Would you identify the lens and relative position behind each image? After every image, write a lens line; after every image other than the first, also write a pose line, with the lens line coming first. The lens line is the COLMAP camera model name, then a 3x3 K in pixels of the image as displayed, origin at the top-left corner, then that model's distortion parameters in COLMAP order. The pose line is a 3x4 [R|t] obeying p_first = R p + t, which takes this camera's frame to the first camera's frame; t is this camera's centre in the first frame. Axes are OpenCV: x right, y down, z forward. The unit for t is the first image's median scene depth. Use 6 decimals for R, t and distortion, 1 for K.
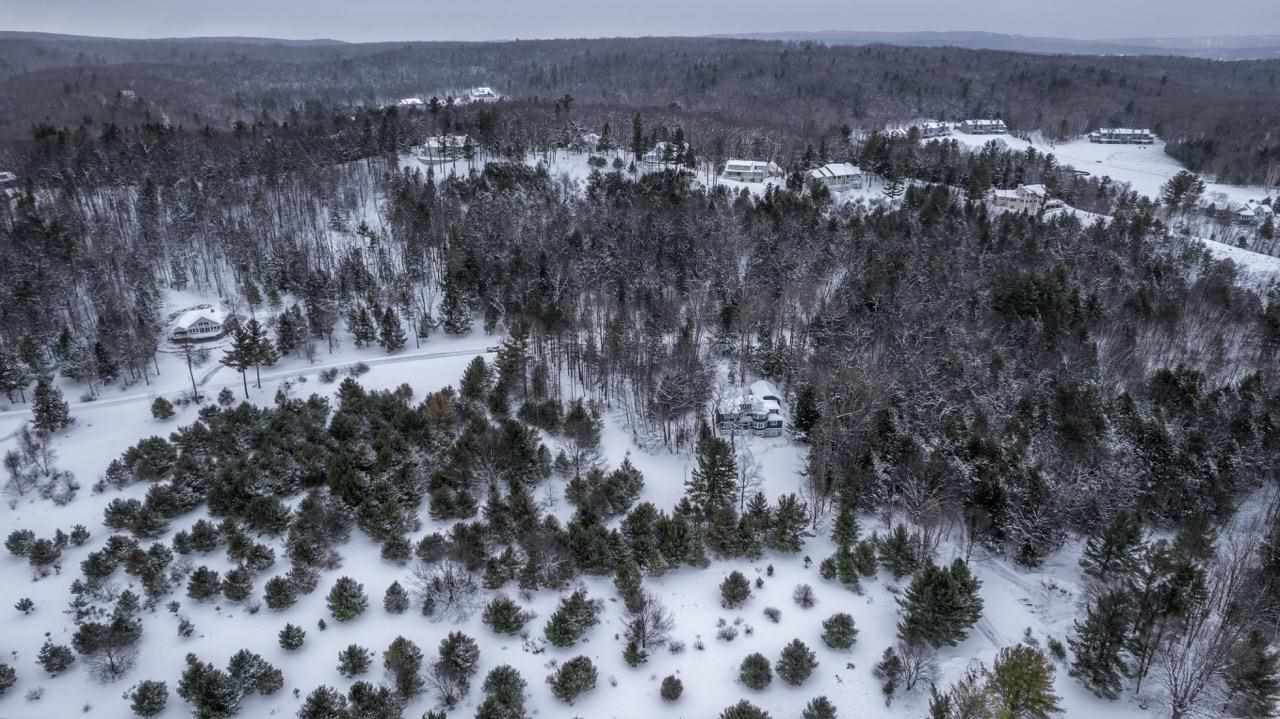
lens RADIAL K [[821.5, 0, 640.0], [0, 821.5, 359.5], [0, 0, 1]] dist [-0.077701, 0.068965]
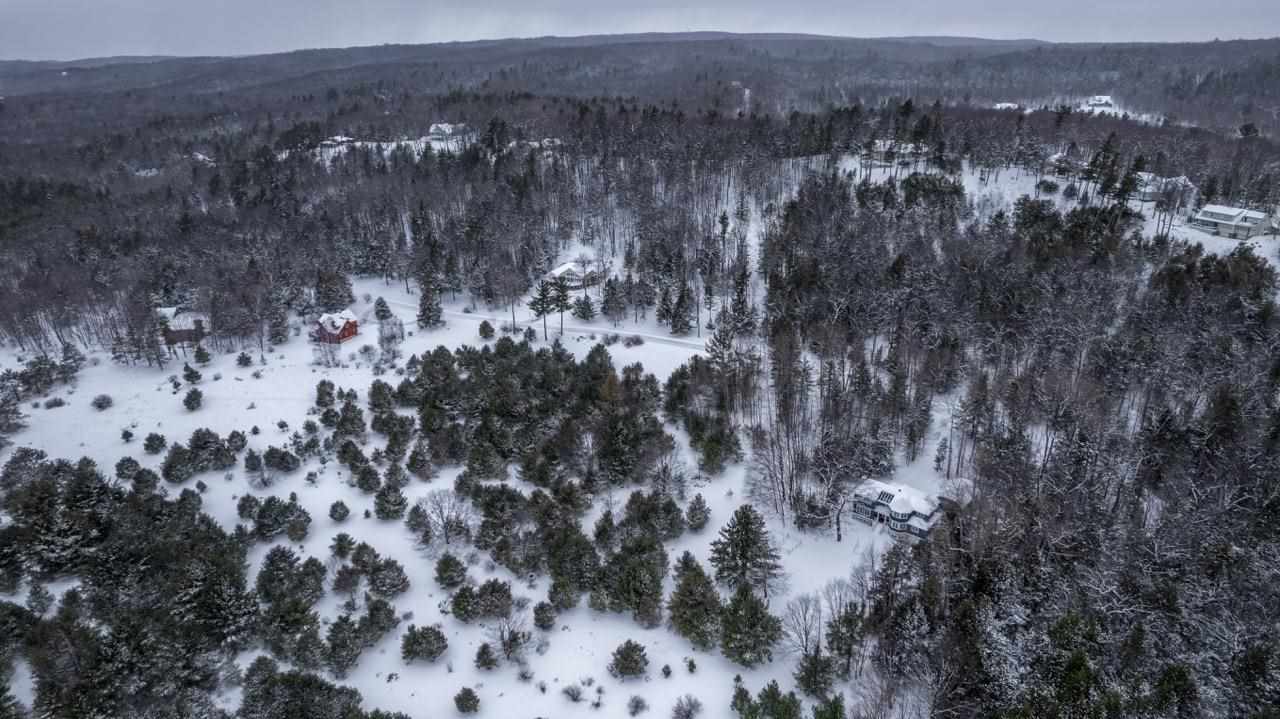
lens RADIAL K [[821.5, 0, 640.0], [0, 821.5, 359.5], [0, 0, 1]] dist [-0.077701, 0.068965]
pose [[0.698807, 0.255227, -0.668228, 0.272763], [-0.255356, 0.961636, 0.100251, -0.052462], [0.668178, 0.100580, 0.737171, 0.142291]]
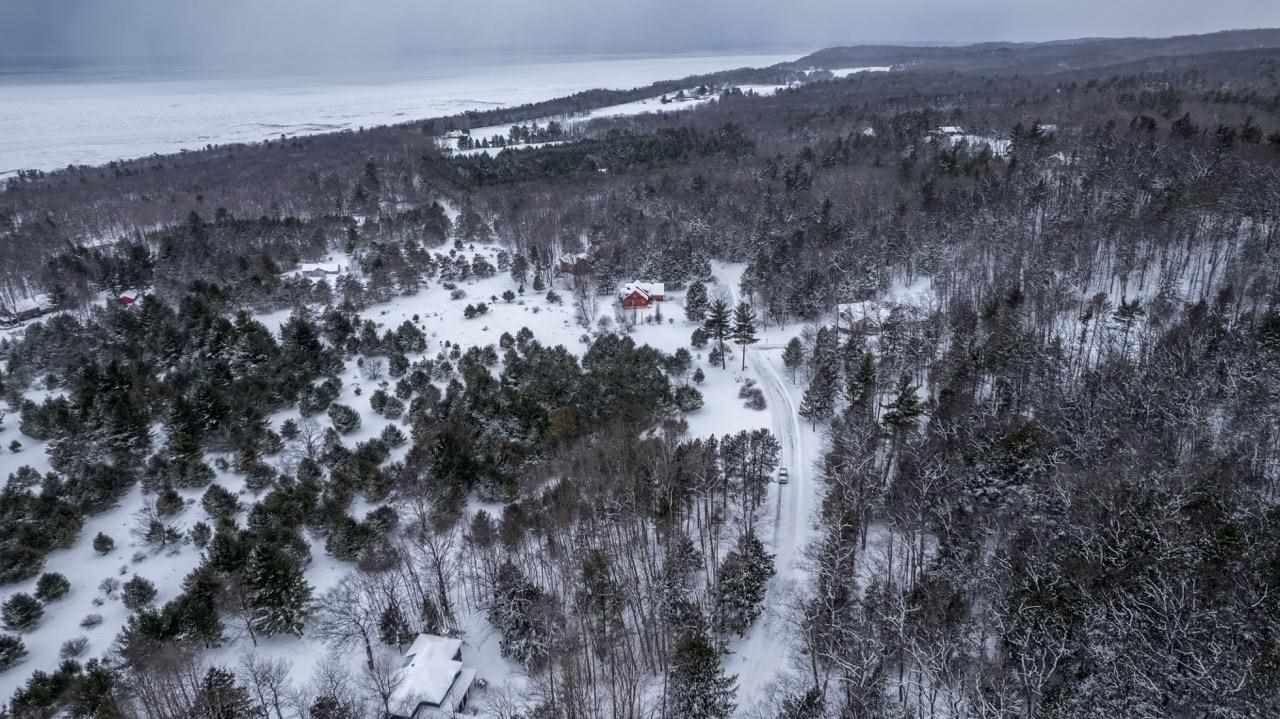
lens RADIAL K [[821.5, 0, 640.0], [0, 821.5, 359.5], [0, 0, 1]] dist [-0.077701, 0.068965]
pose [[-0.280138, 0.359542, -0.890085, 0.310526], [-0.336108, 0.831784, 0.441776, -0.255867], [0.899196, 0.422923, -0.112170, 0.669822]]
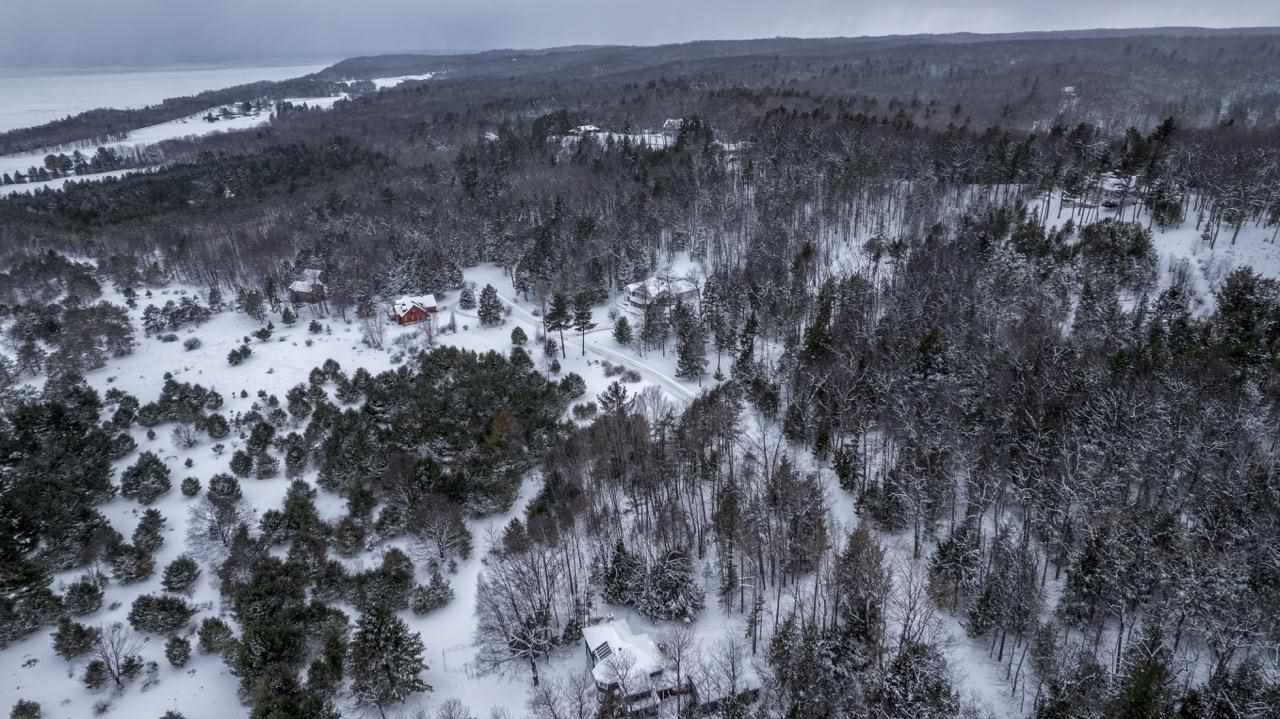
lens RADIAL K [[821.5, 0, 640.0], [0, 821.5, 359.5], [0, 0, 1]] dist [-0.077701, 0.068965]
pose [[0.277668, 0.351004, -0.894258, 0.355050], [-0.346398, 0.904823, 0.247594, -0.172057], [0.896052, 0.241021, 0.372827, 0.447356]]
